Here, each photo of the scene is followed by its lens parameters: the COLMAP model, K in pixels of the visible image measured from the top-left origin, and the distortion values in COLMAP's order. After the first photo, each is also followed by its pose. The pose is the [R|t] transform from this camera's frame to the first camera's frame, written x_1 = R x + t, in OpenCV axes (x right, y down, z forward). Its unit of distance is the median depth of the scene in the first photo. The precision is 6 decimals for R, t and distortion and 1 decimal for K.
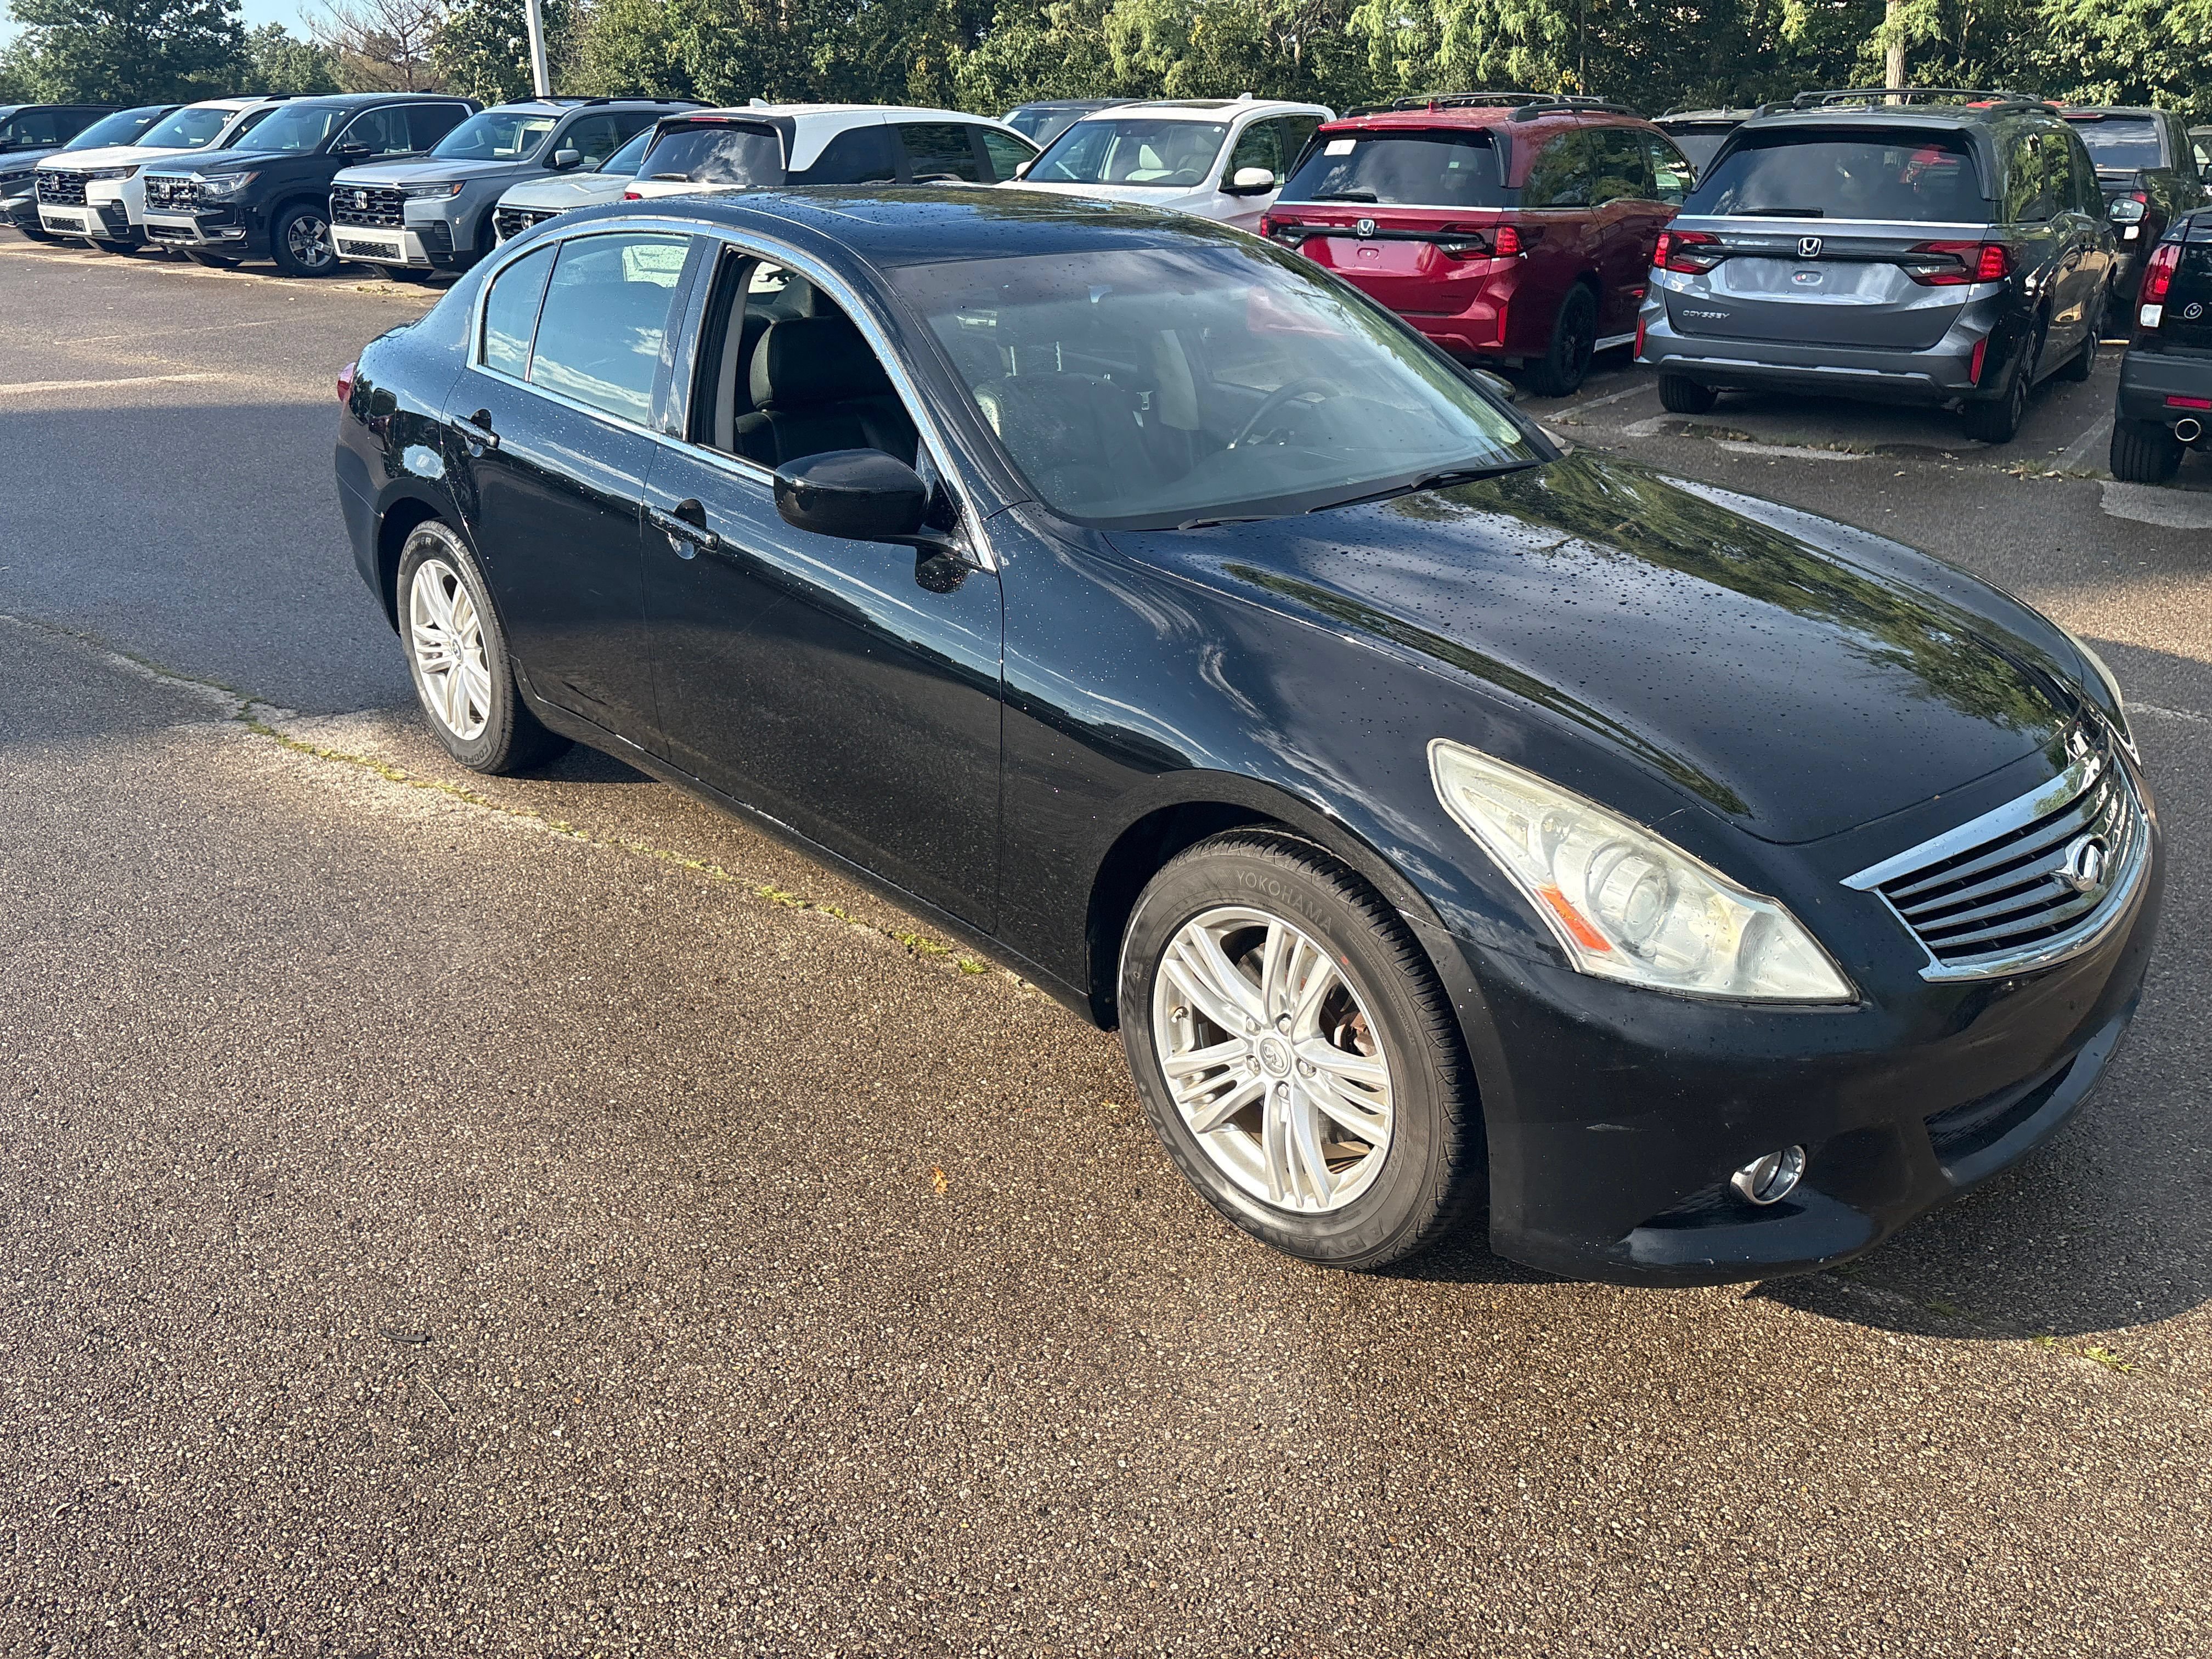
lens RADIAL K [[1628.8, 0, 1117.7], [0, 1628.8, 843.5], [0, 0, 1]] dist [0.052673, -0.052940]
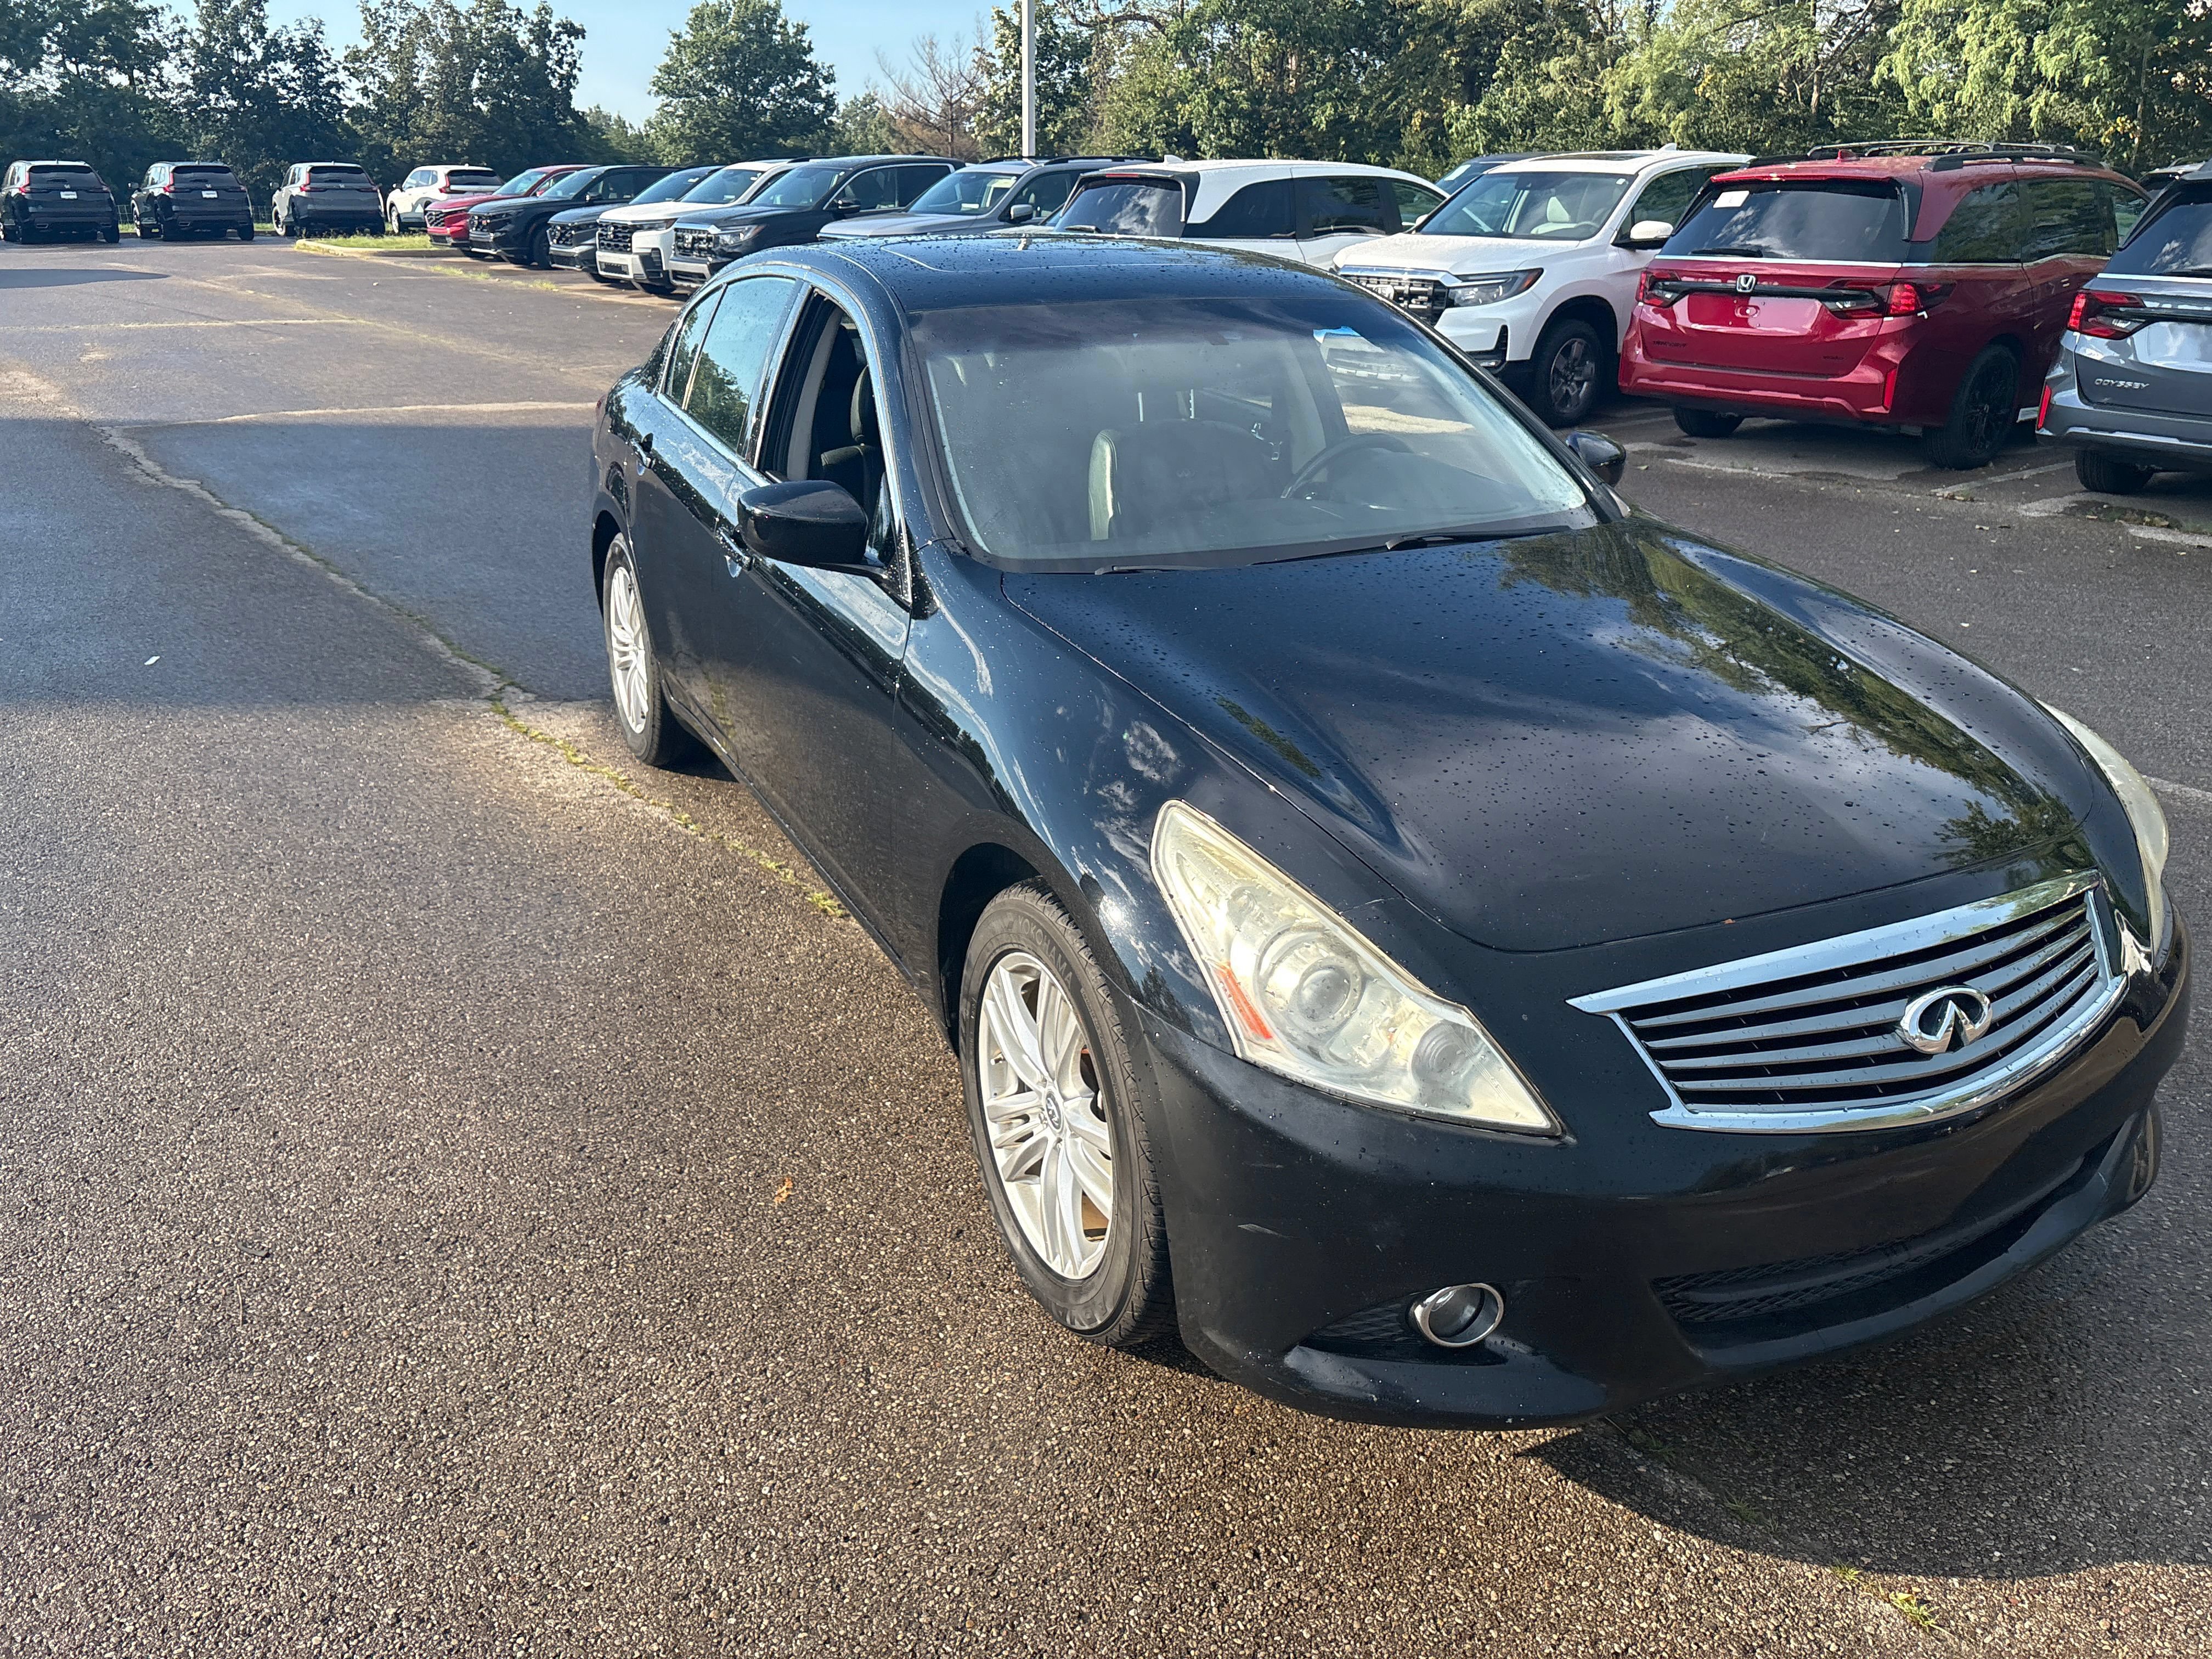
lens RADIAL K [[1628.8, 0, 1131.5], [0, 1628.8, 827.2], [0, 0, 1]] dist [0.052673, -0.052940]
pose [[0.961252, 0.099434, -0.257115, 0.202527], [-0.108914, 0.993788, -0.022860, -0.011338], [0.253244, 0.049978, 0.966110, 0.033457]]
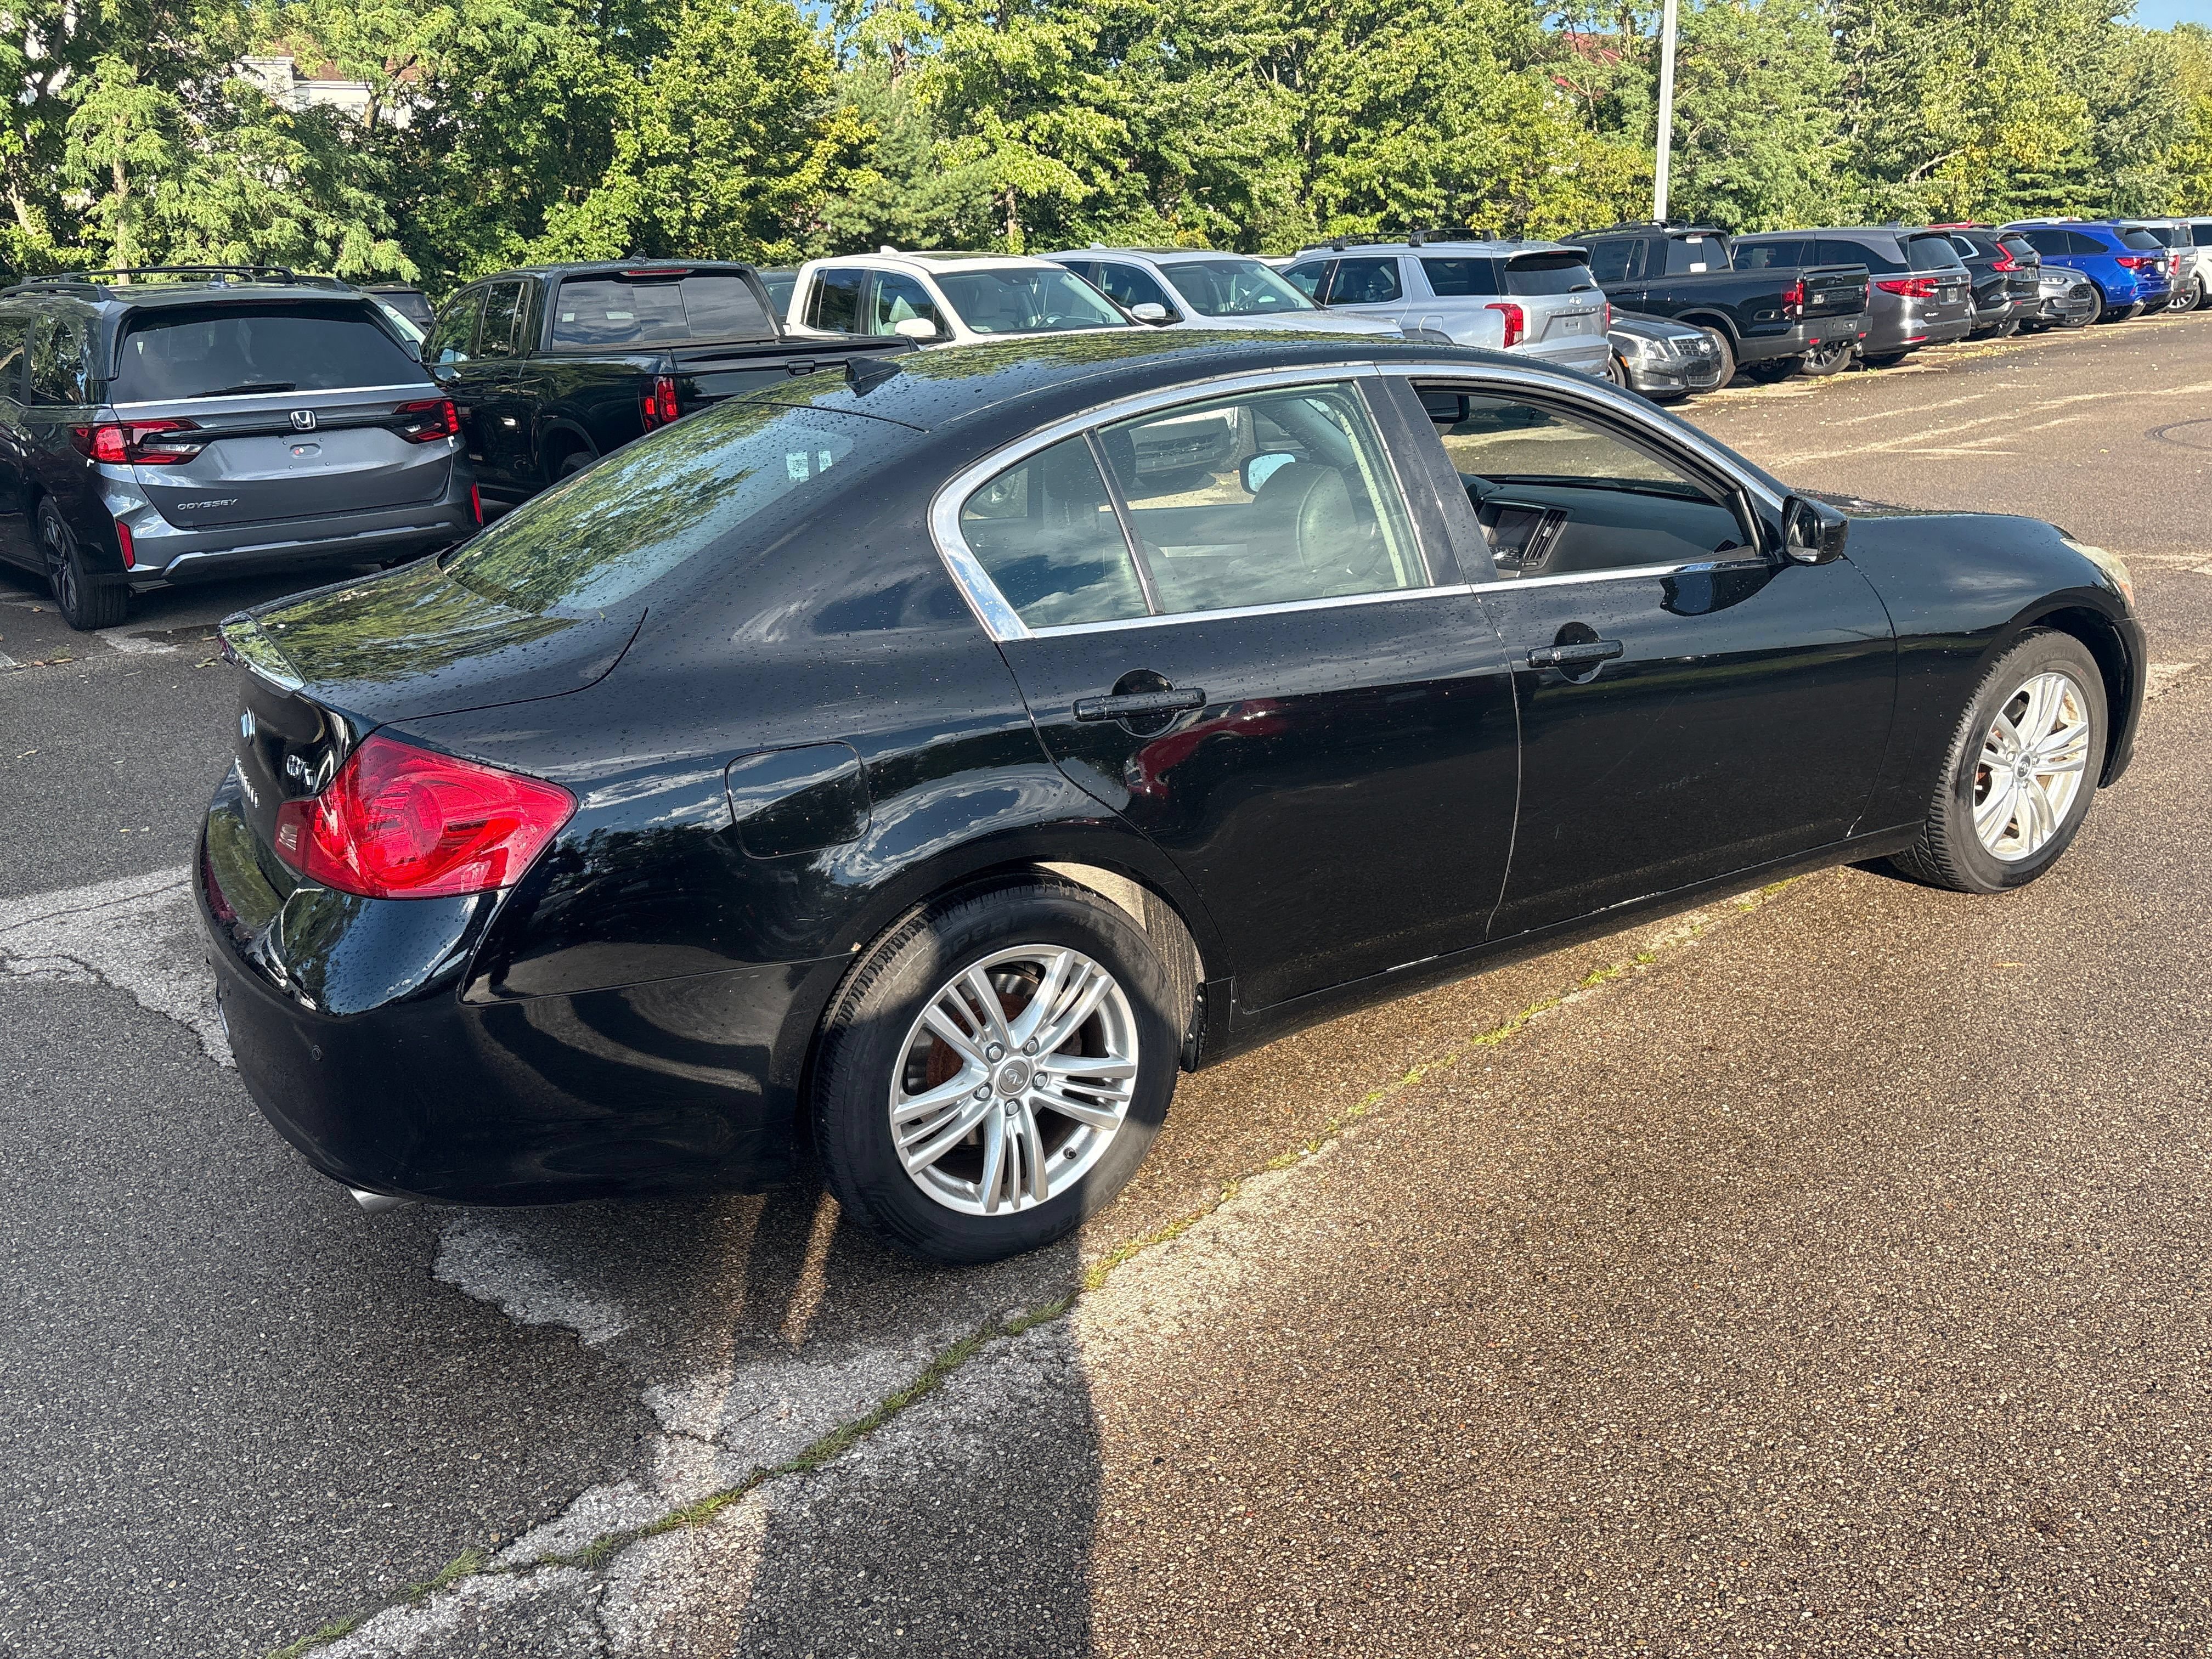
lens RADIAL K [[1649.4, 0, 1114.9], [0, 1649.4, 834.8], [0, 0, 1]] dist [0.046913, -0.042379]
pose [[0.200085, -0.322163, 0.925298, -0.930462], [0.426378, 0.878912, 0.213813, -0.309101], [-0.882138, 0.351746, 0.313221, 0.721856]]
